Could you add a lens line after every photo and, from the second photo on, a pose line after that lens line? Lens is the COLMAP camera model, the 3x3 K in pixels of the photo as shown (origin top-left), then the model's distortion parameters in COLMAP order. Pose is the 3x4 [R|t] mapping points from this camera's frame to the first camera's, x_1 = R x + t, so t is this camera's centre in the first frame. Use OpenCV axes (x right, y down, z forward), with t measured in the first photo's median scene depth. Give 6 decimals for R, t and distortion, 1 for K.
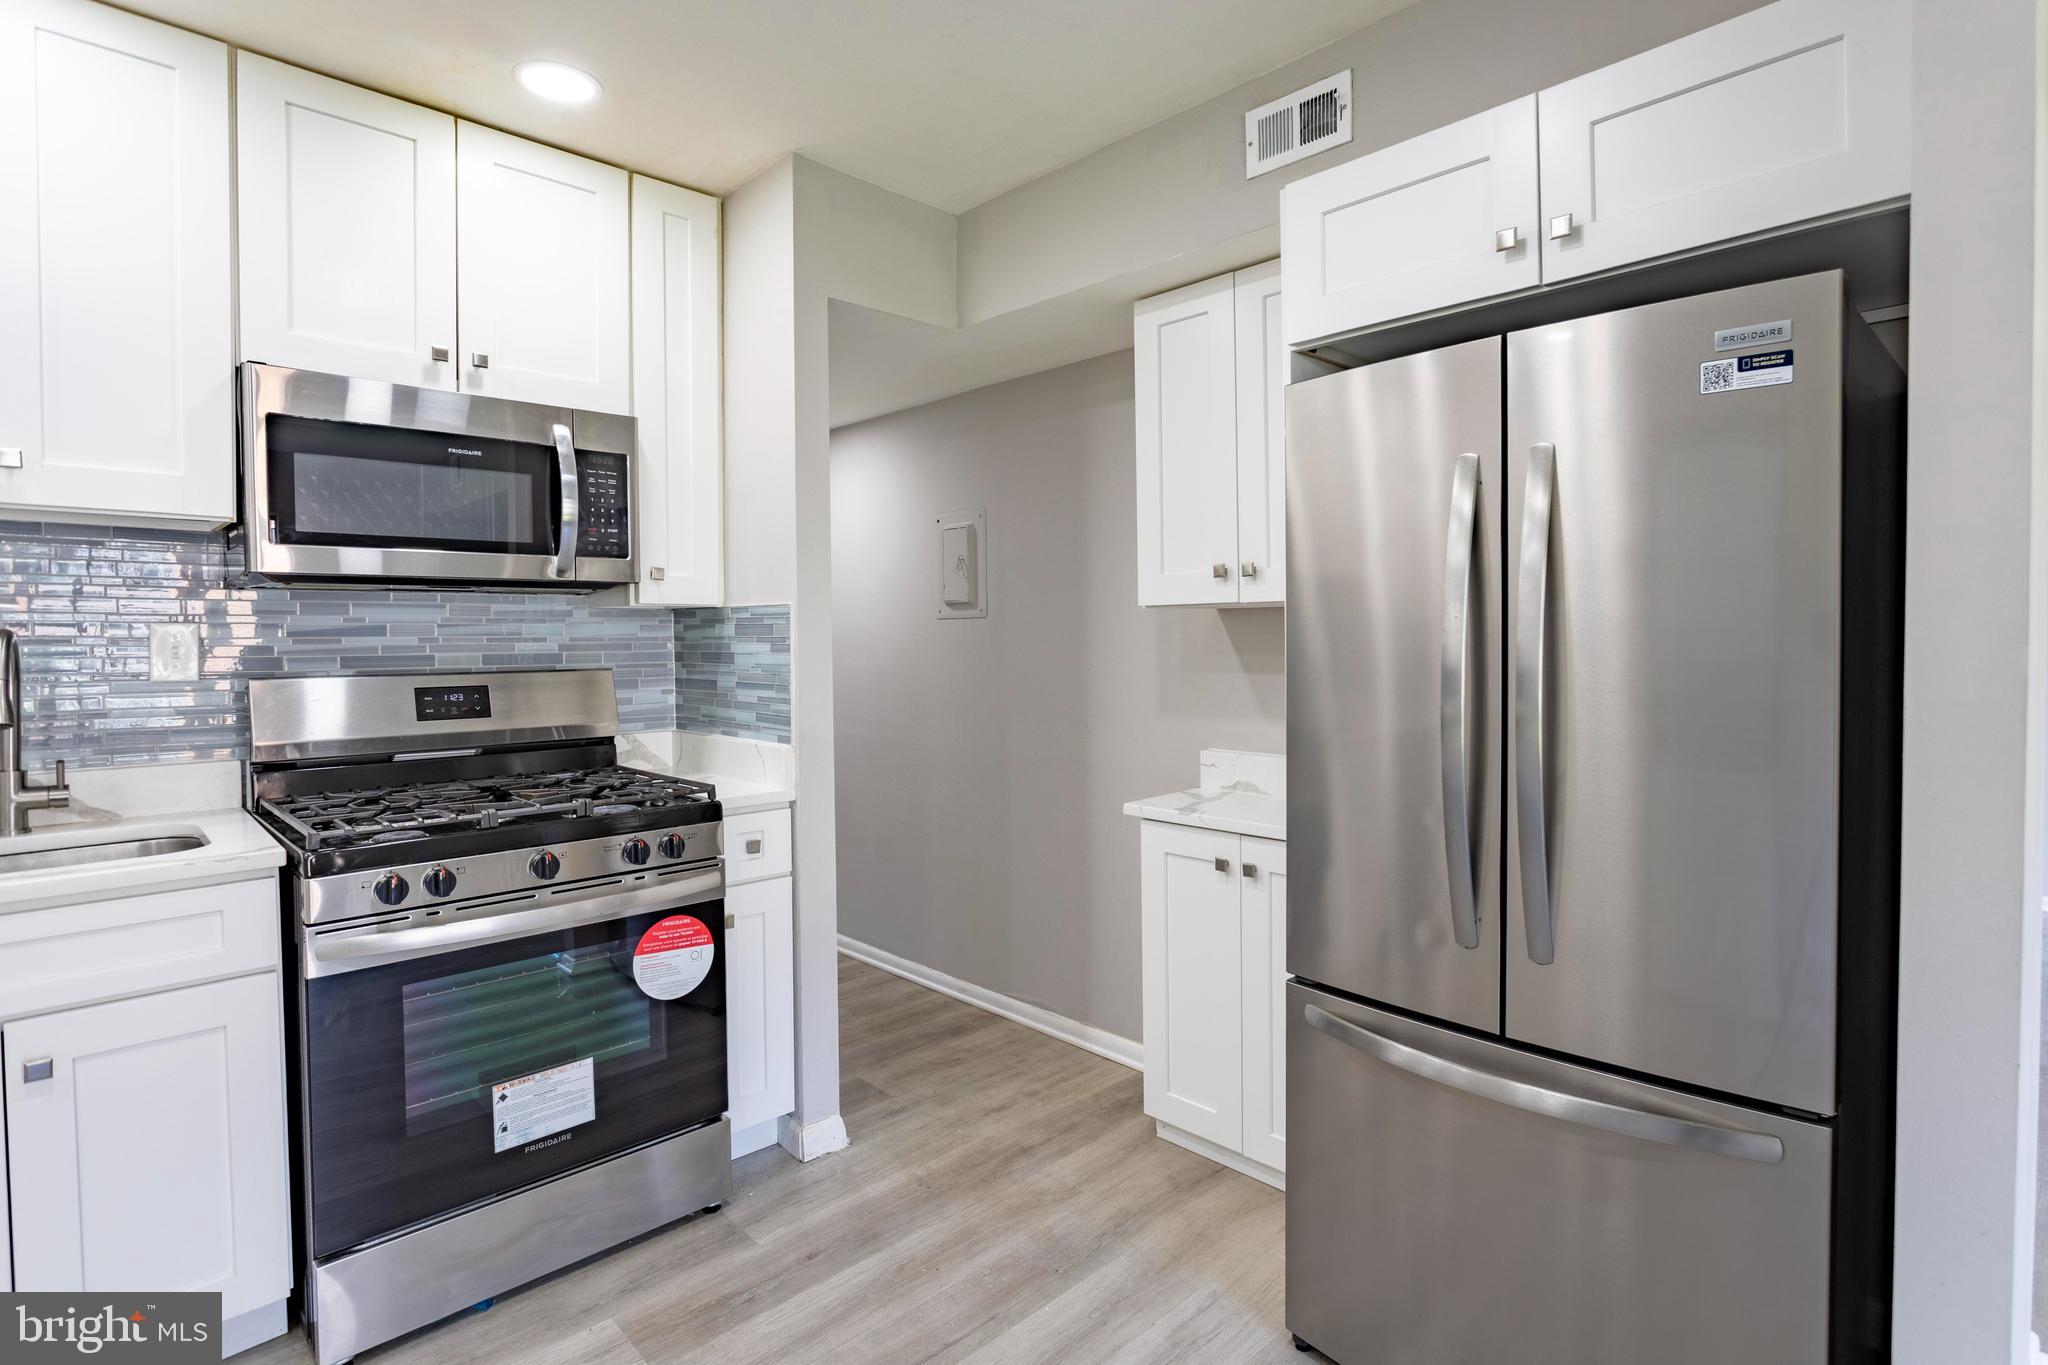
lens RADIAL K [[1022.9, 0, 1070.4], [0, 1022.9, 658.2], [0, 0, 1]] dist [-0.027825, 0.012013]
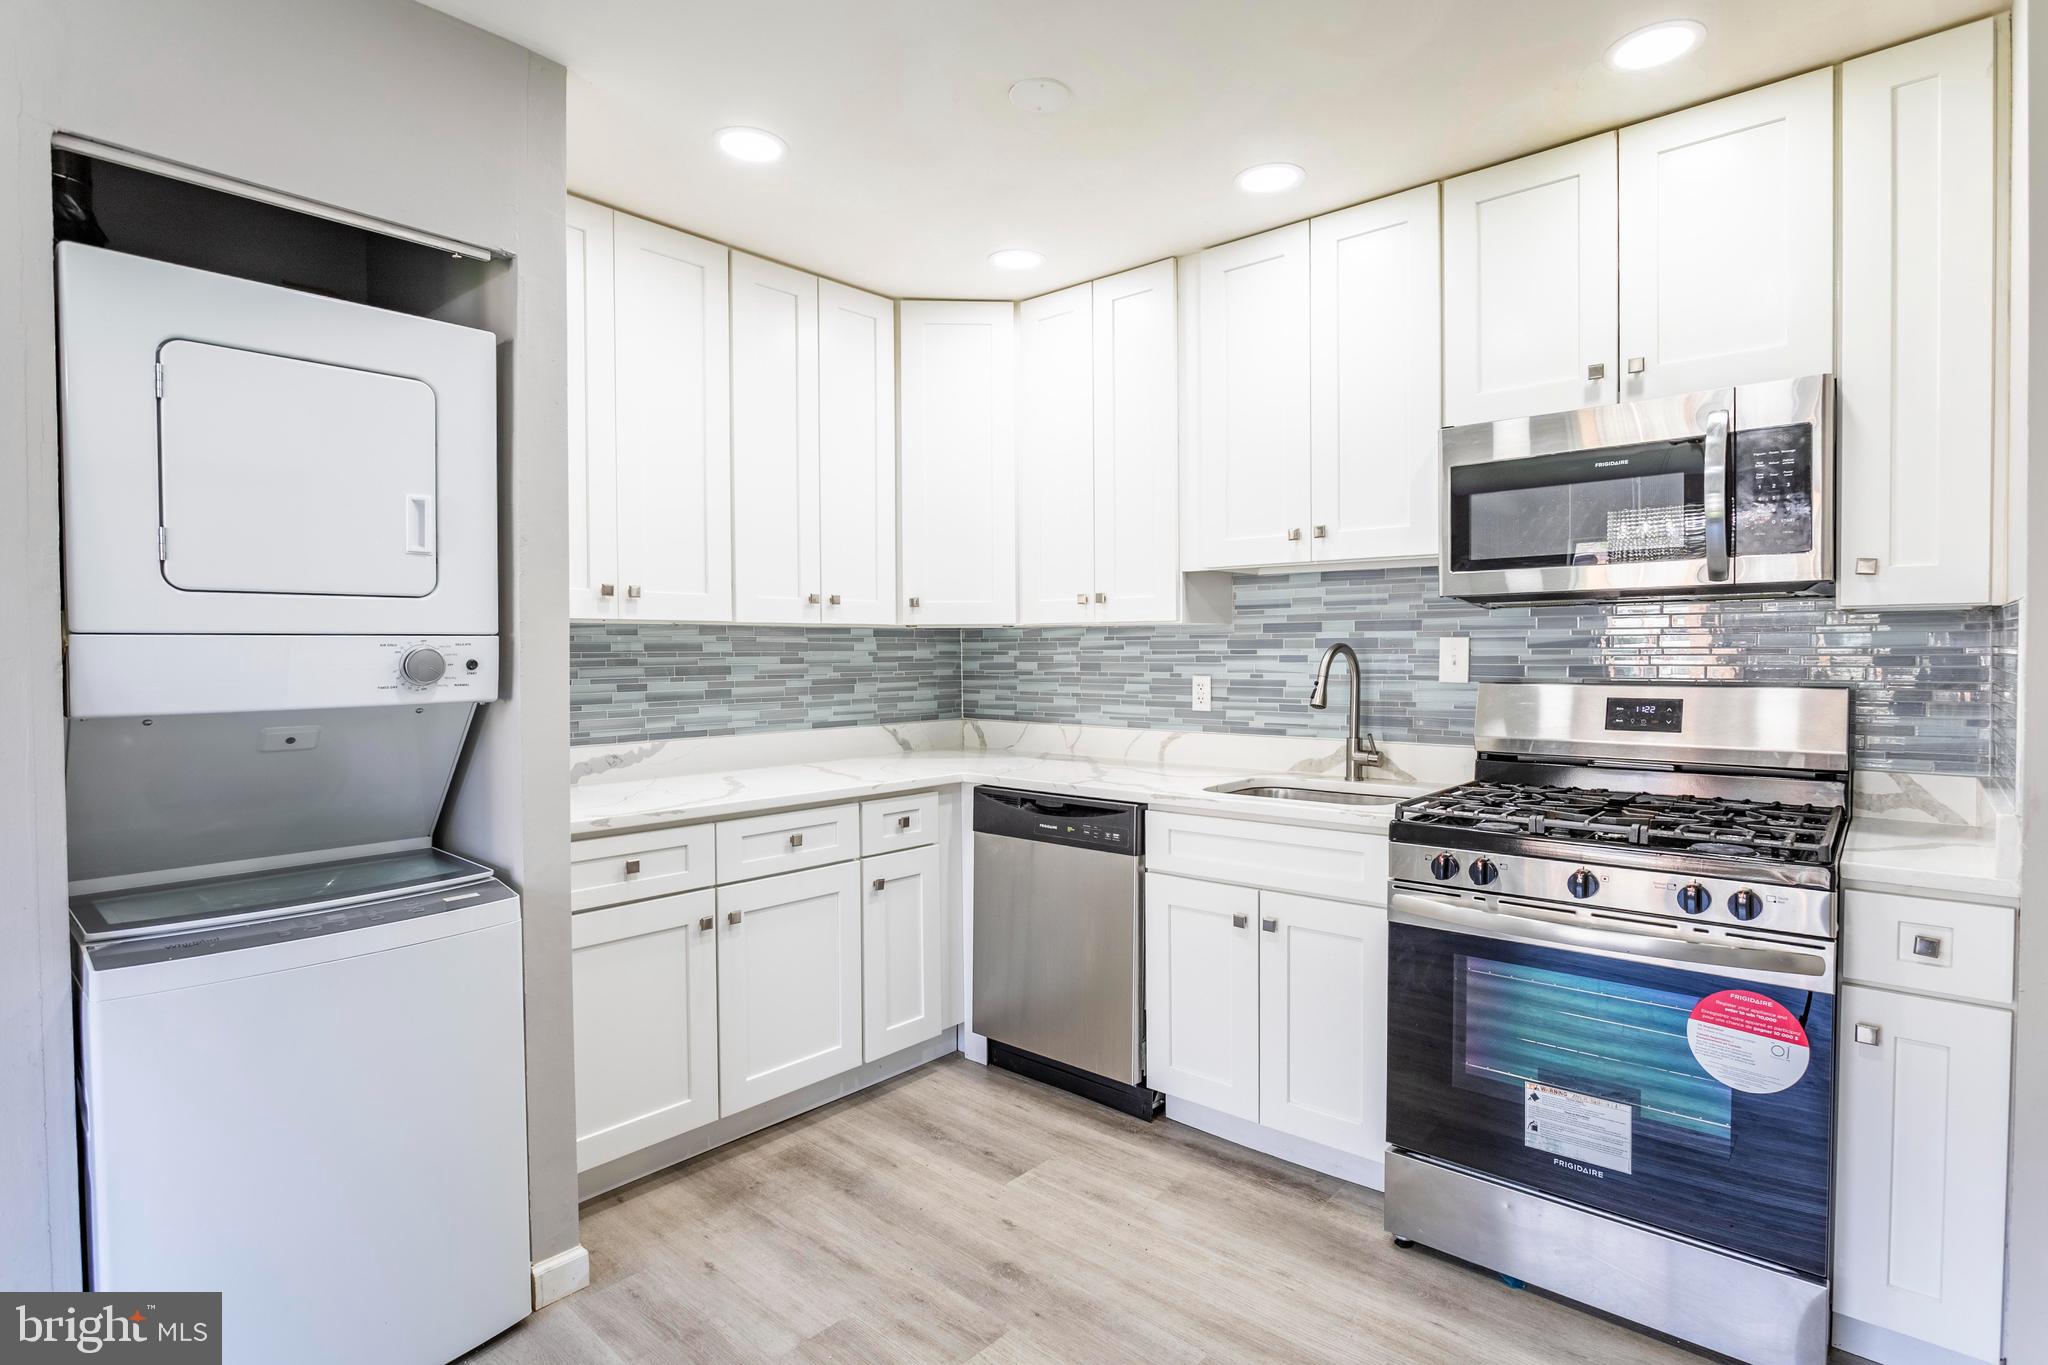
lens RADIAL K [[1024.0, 0, 1033.4], [0, 1024.0, 676.9], [0, 0, 1]] dist [-0.025176, 0.001025]
pose [[0.064256, 0.028782, -0.997518, 0.359371], [-0.018570, 0.999445, 0.027642, -0.009706], [0.997761, 0.016748, 0.064755, 0.356793]]
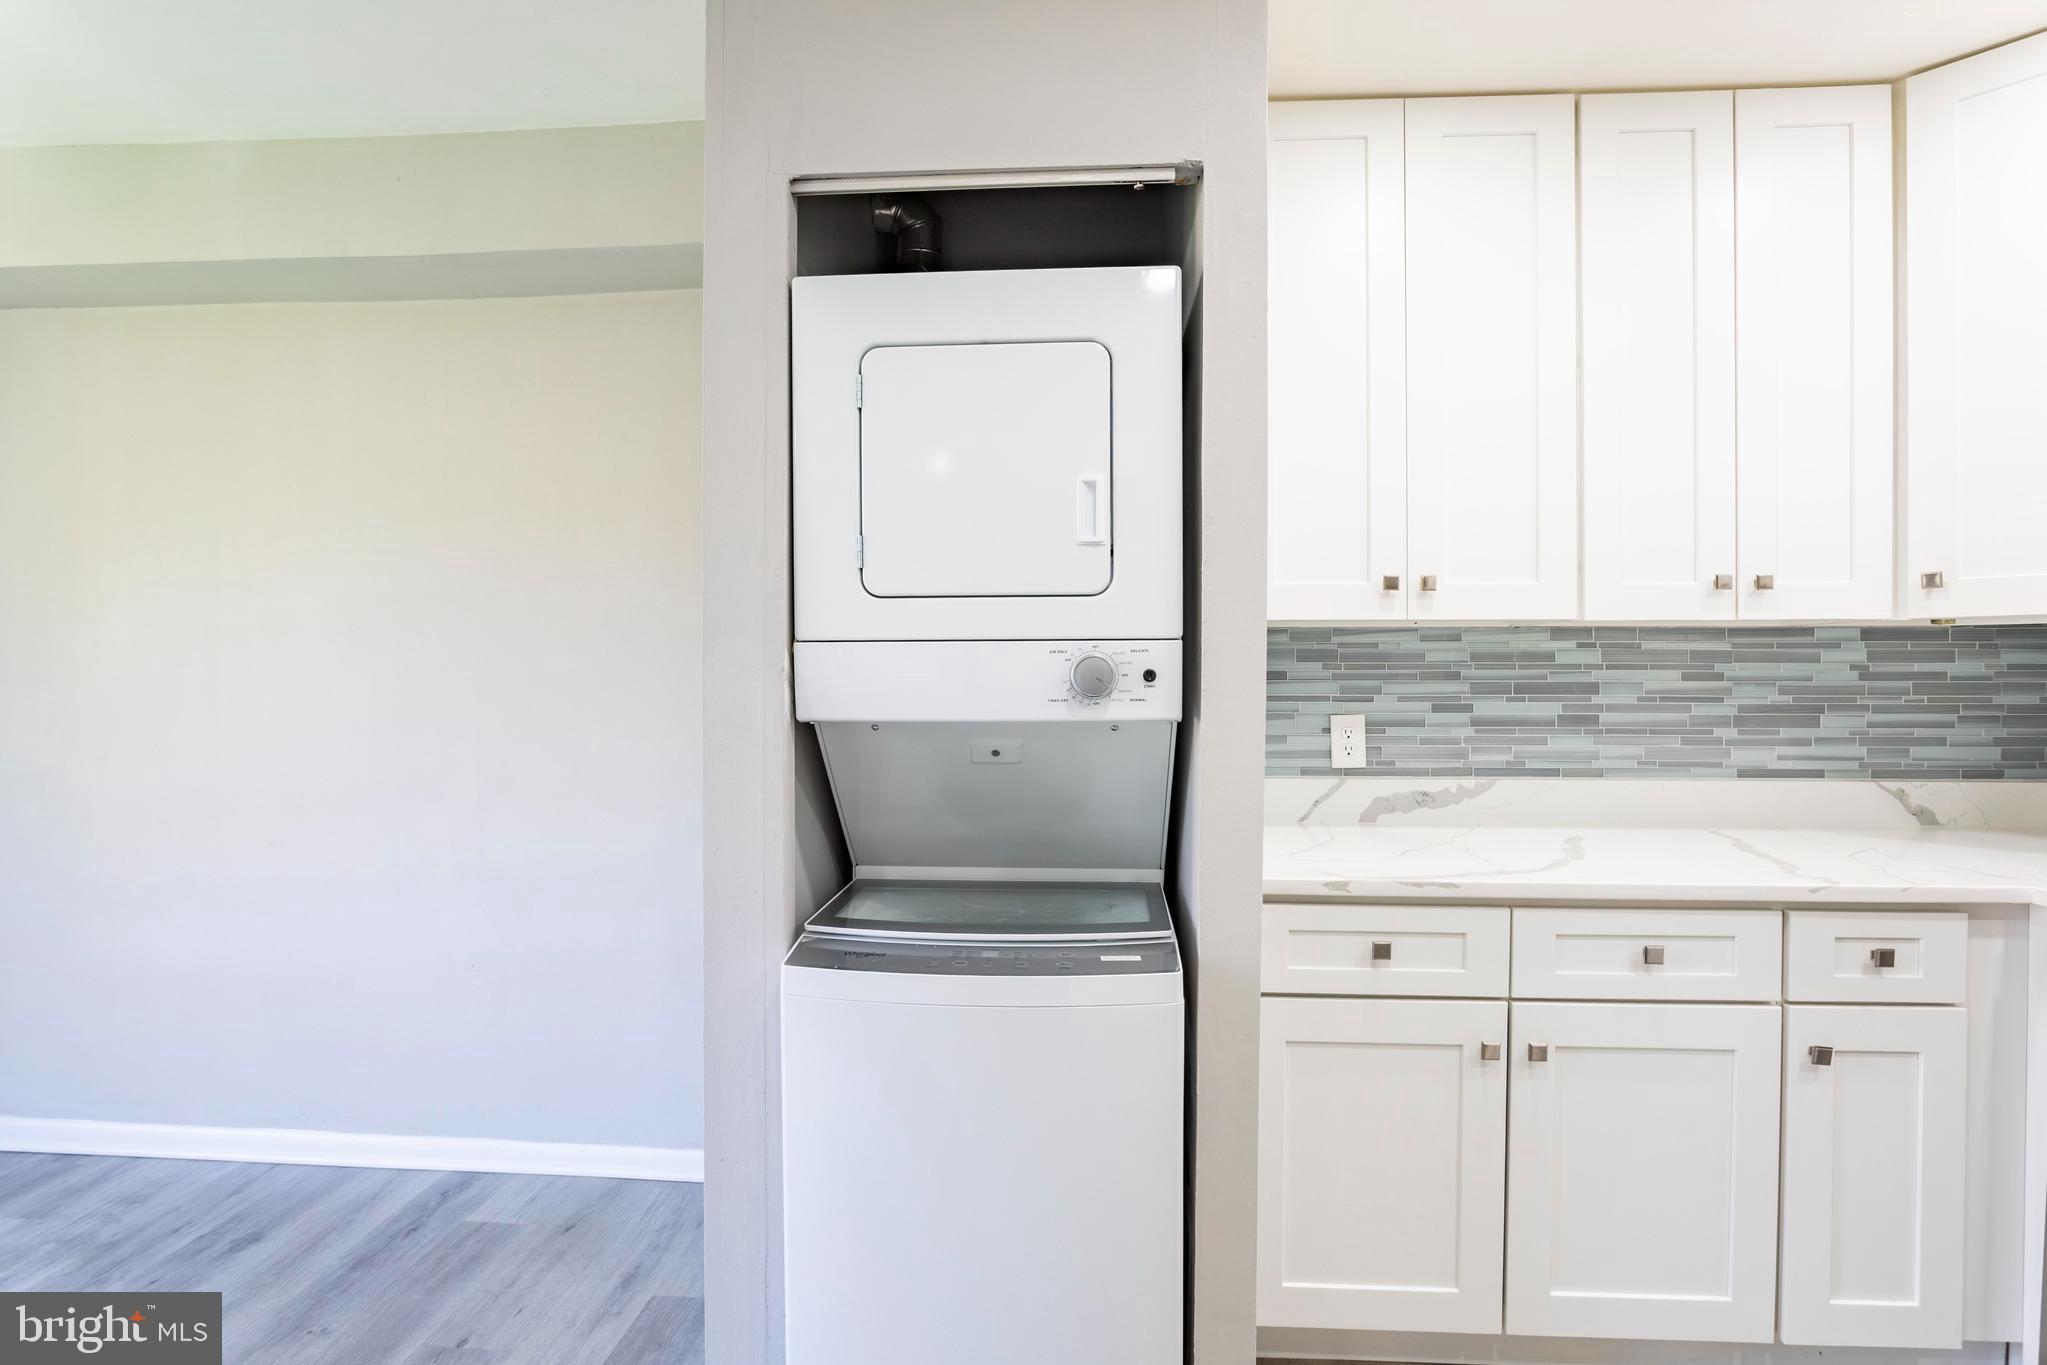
lens RADIAL K [[1006.5, 0, 1030.6], [0, 1006.5, 674.2], [0, 0, 1]] dist [-0.031997, 0.010395]
pose [[-0.753270, 0.008847, -0.657652, 0.001116], [-0.012591, 0.999532, 0.027868, -0.006930], [0.657591, 0.029273, -0.752806, 0.409159]]
